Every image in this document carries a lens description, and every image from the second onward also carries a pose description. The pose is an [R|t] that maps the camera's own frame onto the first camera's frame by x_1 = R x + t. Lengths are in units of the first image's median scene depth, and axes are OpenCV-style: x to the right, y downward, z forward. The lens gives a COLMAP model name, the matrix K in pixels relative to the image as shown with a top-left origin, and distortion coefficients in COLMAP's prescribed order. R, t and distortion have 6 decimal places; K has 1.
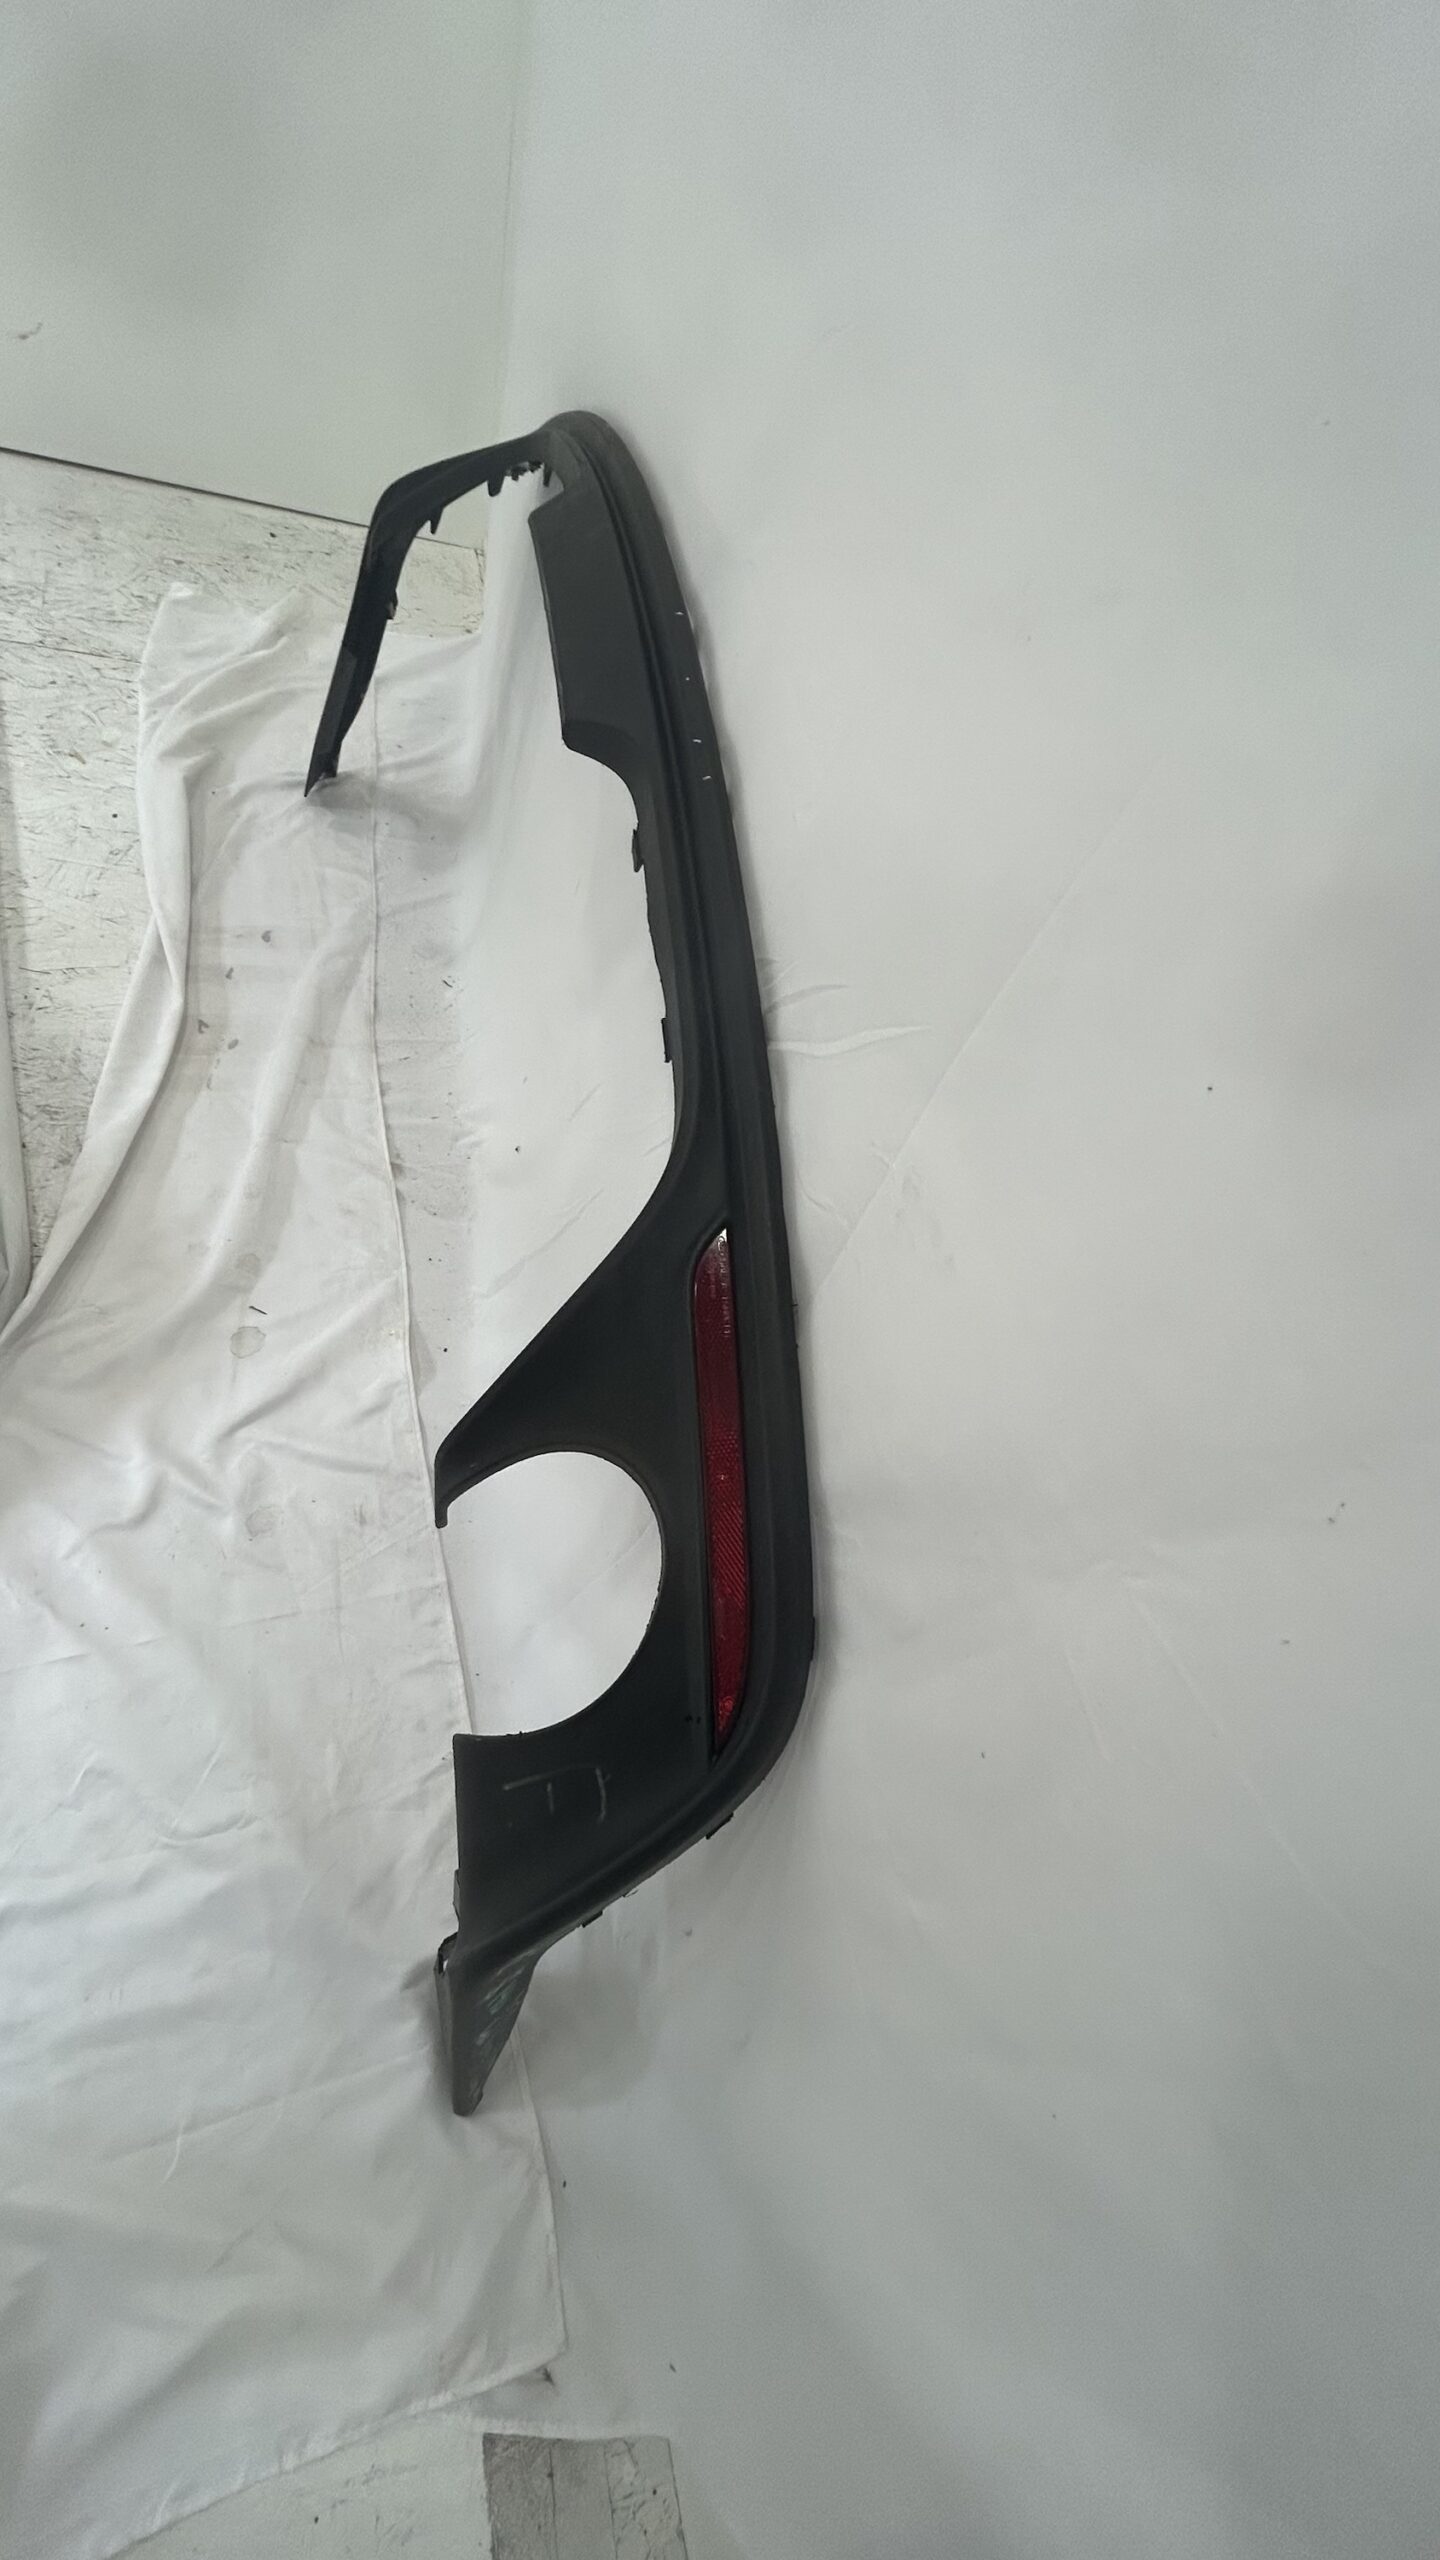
lens RADIAL K [[1031.8, 0, 720.0], [0, 1031.8, 1280.0], [0, 0, 1]] dist [0.004363, 0.000156]
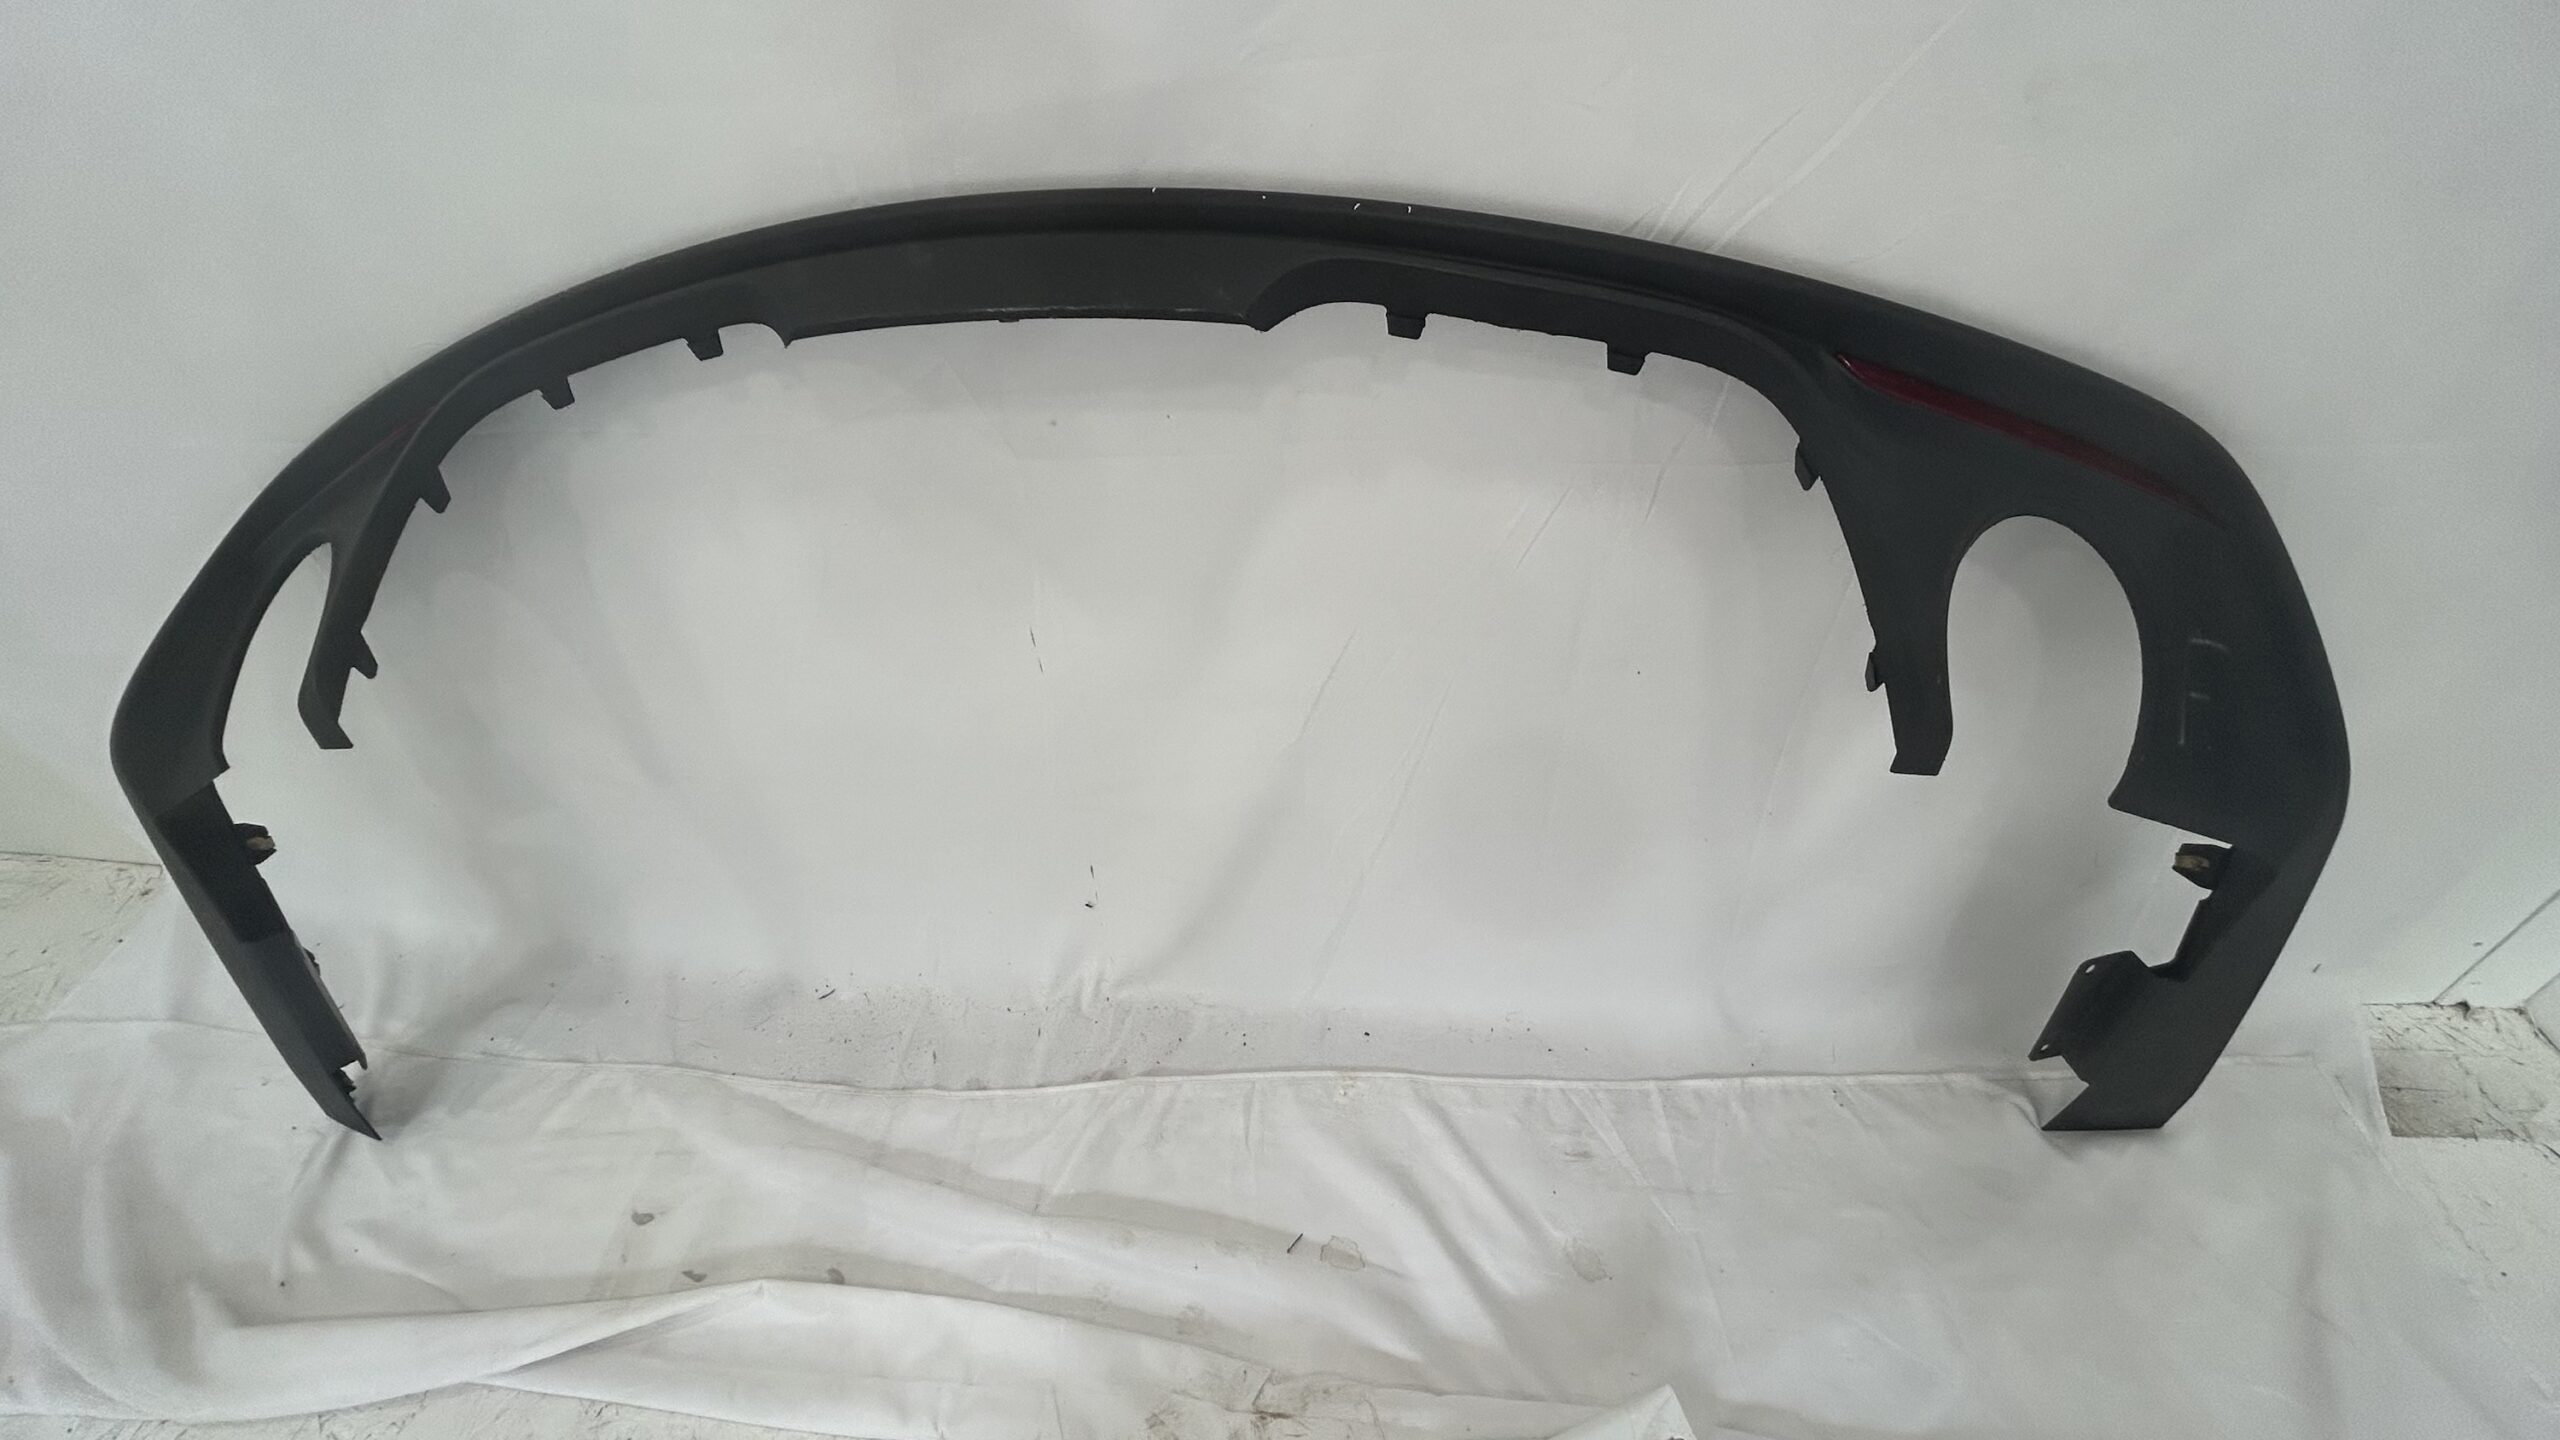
lens RADIAL K [[1031.8, 0, 1280.0], [0, 1031.8, 720.0], [0, 0, 1]] dist [0.004363, 0.000156]
pose [[0.261283, -0.825915, 0.499596, -0.427498], [0.881373, 0.415177, 0.225409, -0.272932], [-0.393590, 0.381435, 0.836418, 0.178131]]
